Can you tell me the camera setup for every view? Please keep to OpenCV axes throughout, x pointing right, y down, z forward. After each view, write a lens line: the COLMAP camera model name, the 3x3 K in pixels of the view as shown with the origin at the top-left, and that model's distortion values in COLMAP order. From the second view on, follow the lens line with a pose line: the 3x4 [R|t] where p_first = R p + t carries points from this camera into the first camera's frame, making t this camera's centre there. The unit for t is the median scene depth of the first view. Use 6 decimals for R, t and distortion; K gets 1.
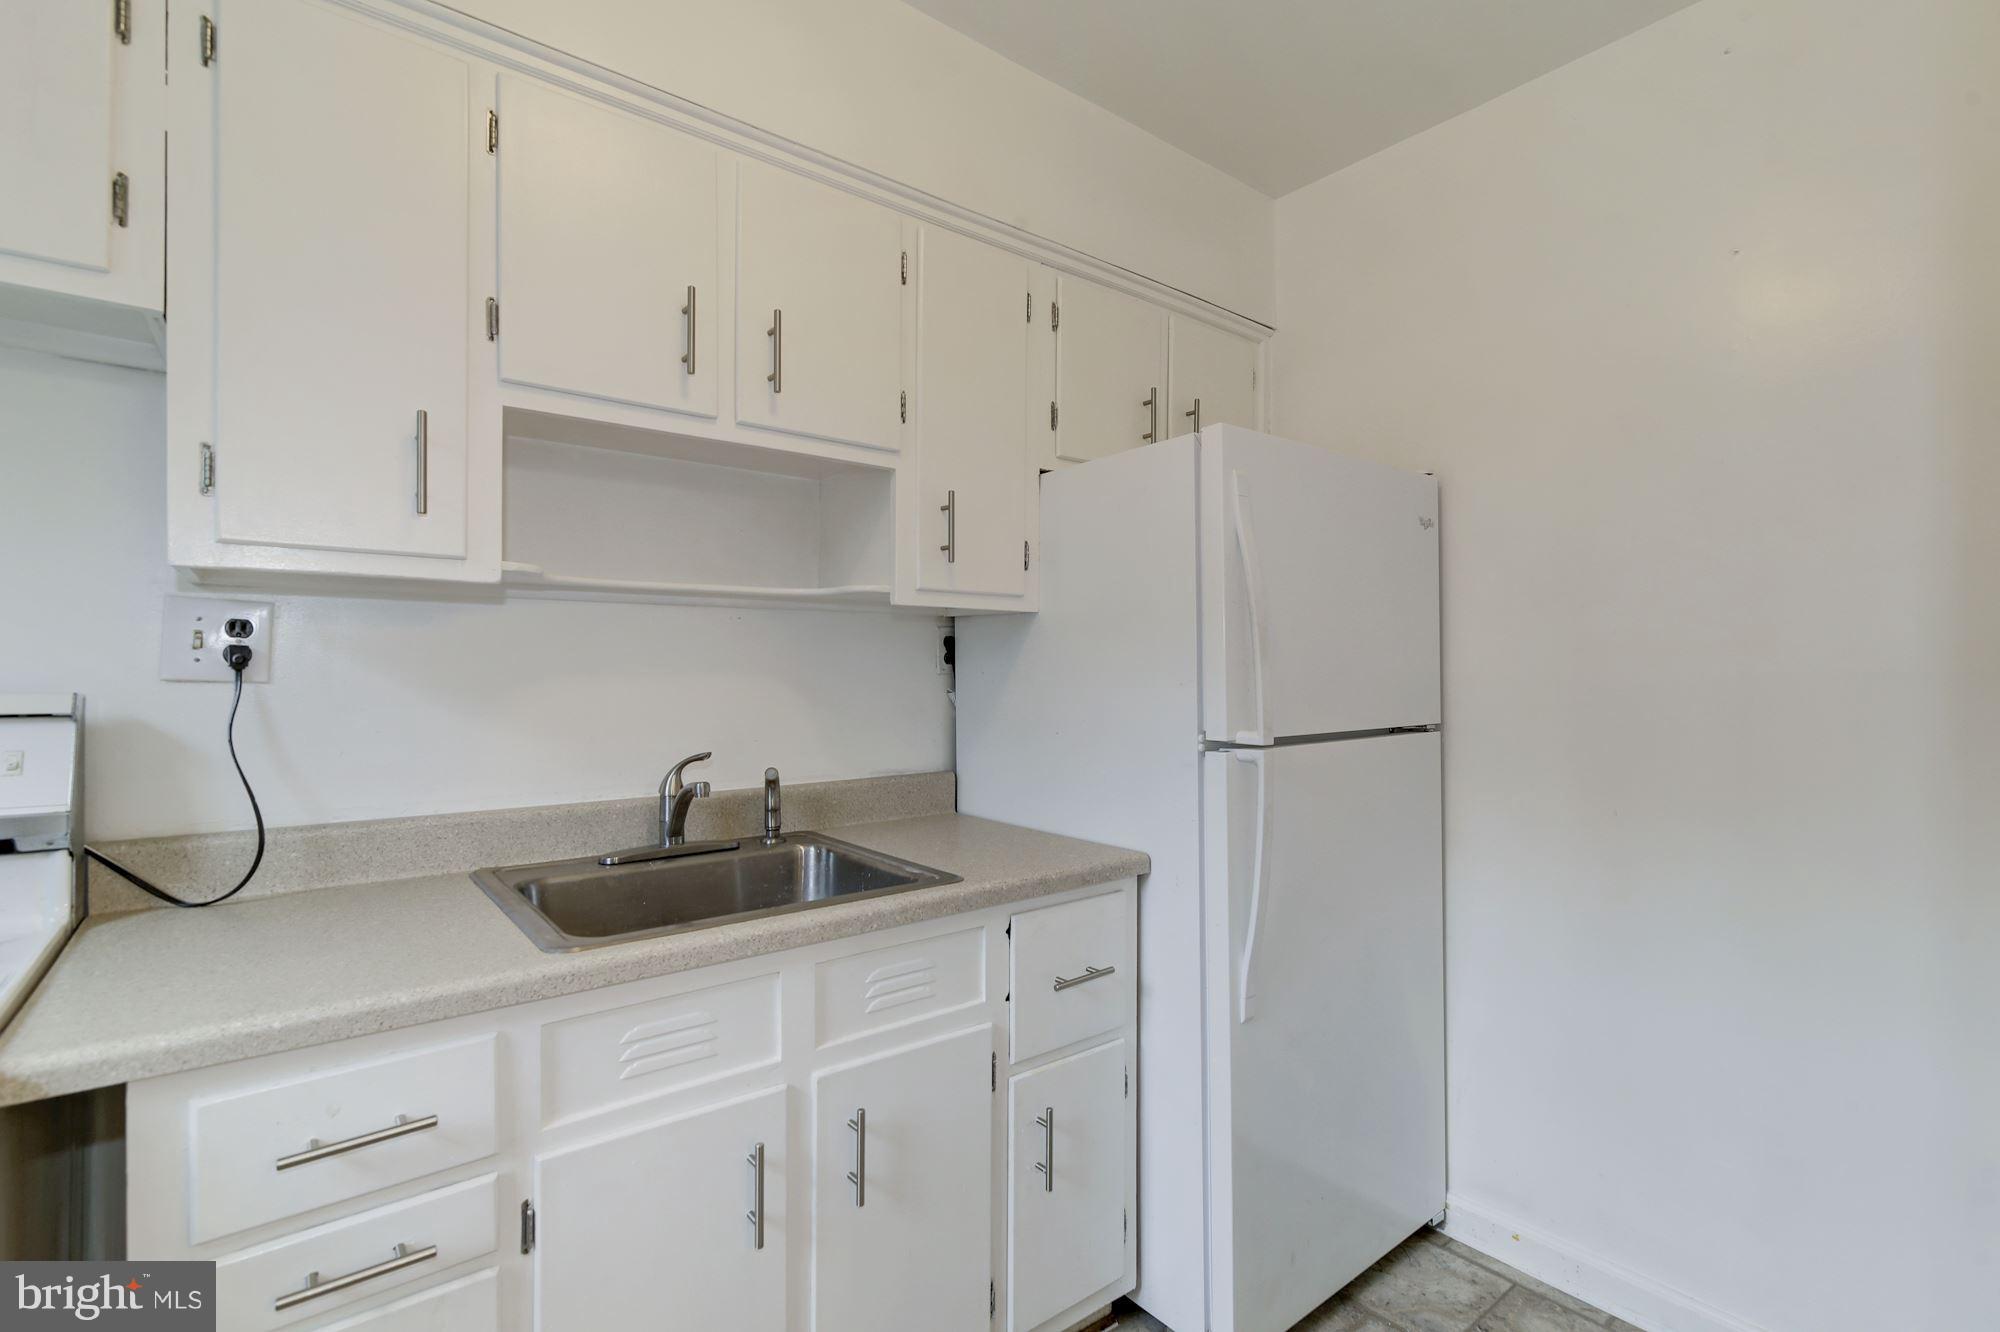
lens RADIAL K [[906.7, 0, 1007.6], [0, 906.7, 667.1], [0, 0, 1]] dist [-0.002509, 0.000199]
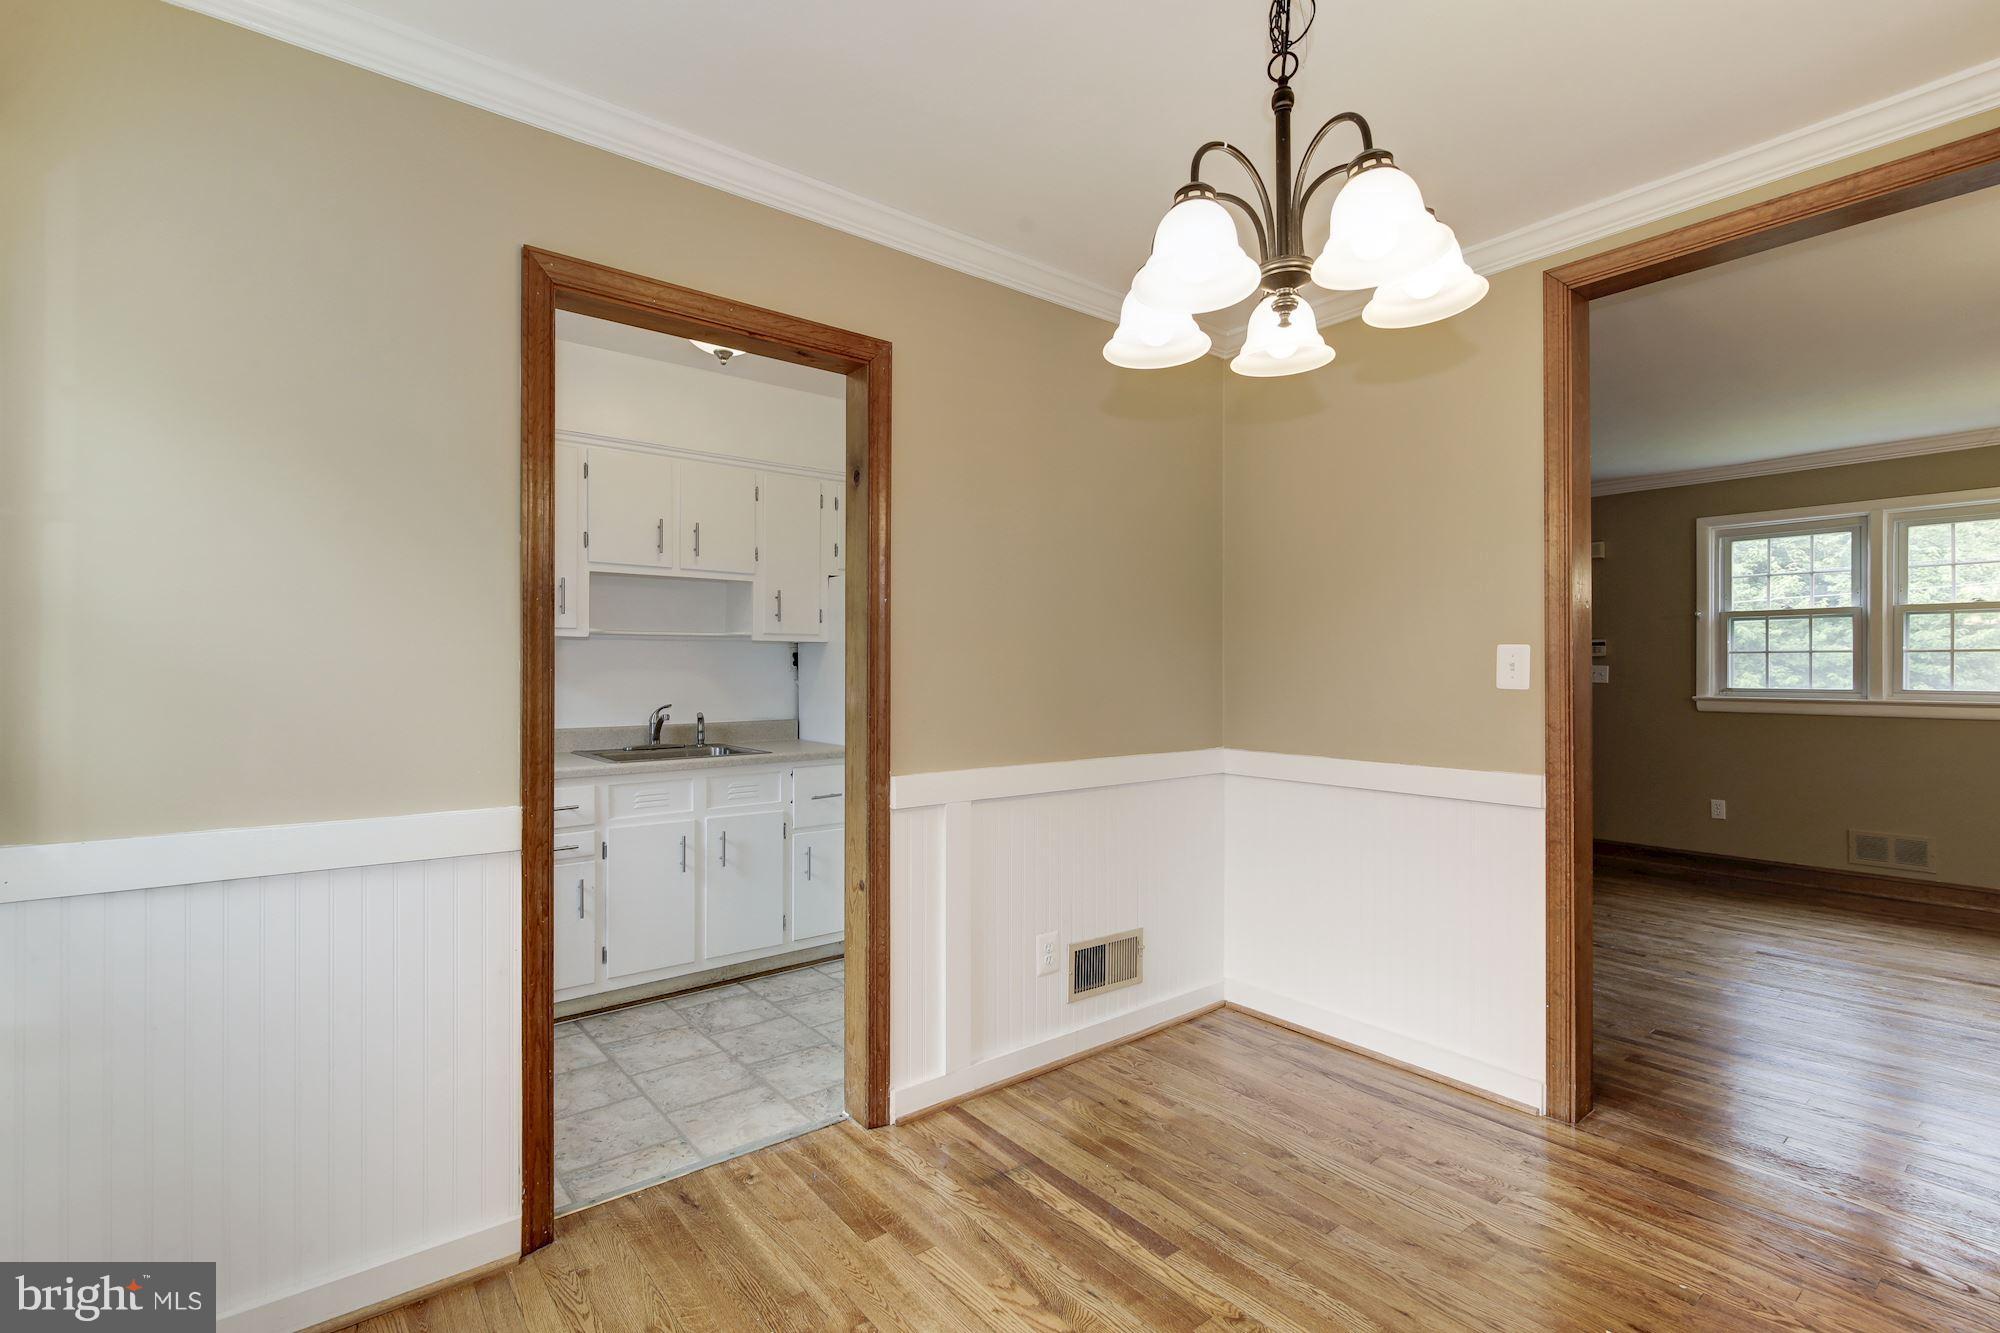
lens RADIAL K [[924.0, 0, 1038.7], [0, 924.0, 668.5], [0, 0, 1]] dist [-0.001793, -0.000747]
pose [[0.999766, 0.001094, 0.021591, 0.647206], [-0.001172, 0.999993, 0.003590, -0.009455], [-0.021587, -0.003614, 0.999760, -1.599204]]
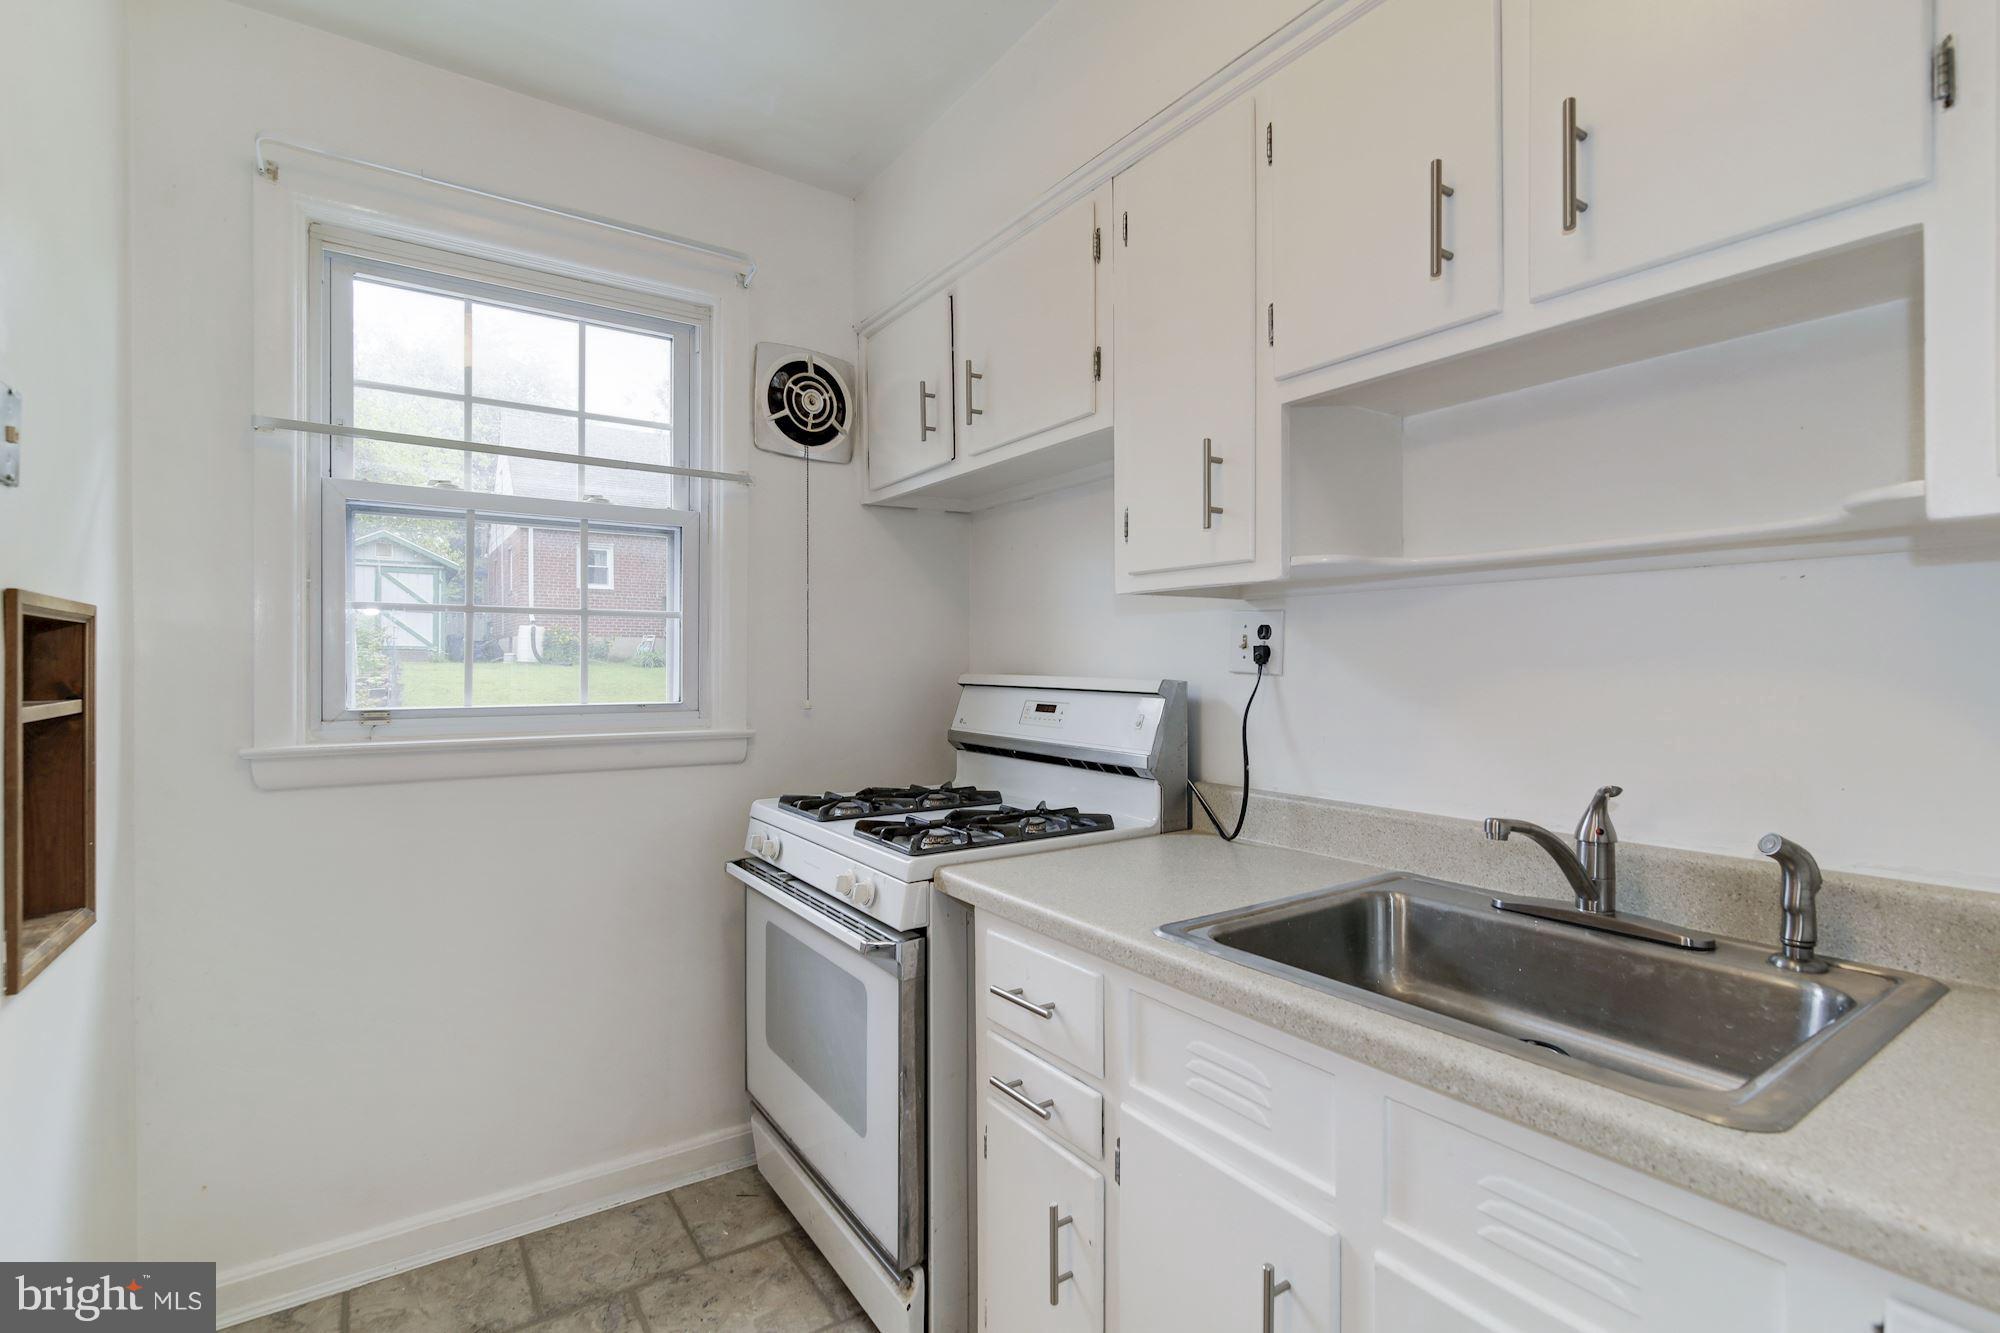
lens RADIAL K [[925.4, 0, 1000.0], [0, 925.4, 666.5], [0, 0, 1]] dist [-0.000512, -0.000390]
pose [[-0.083540, 0.003128, -0.996500, 0.447343], [0.006515, 0.999975, 0.002593, 0.000028], [0.996483, -0.006276, -0.083558, 0.681161]]
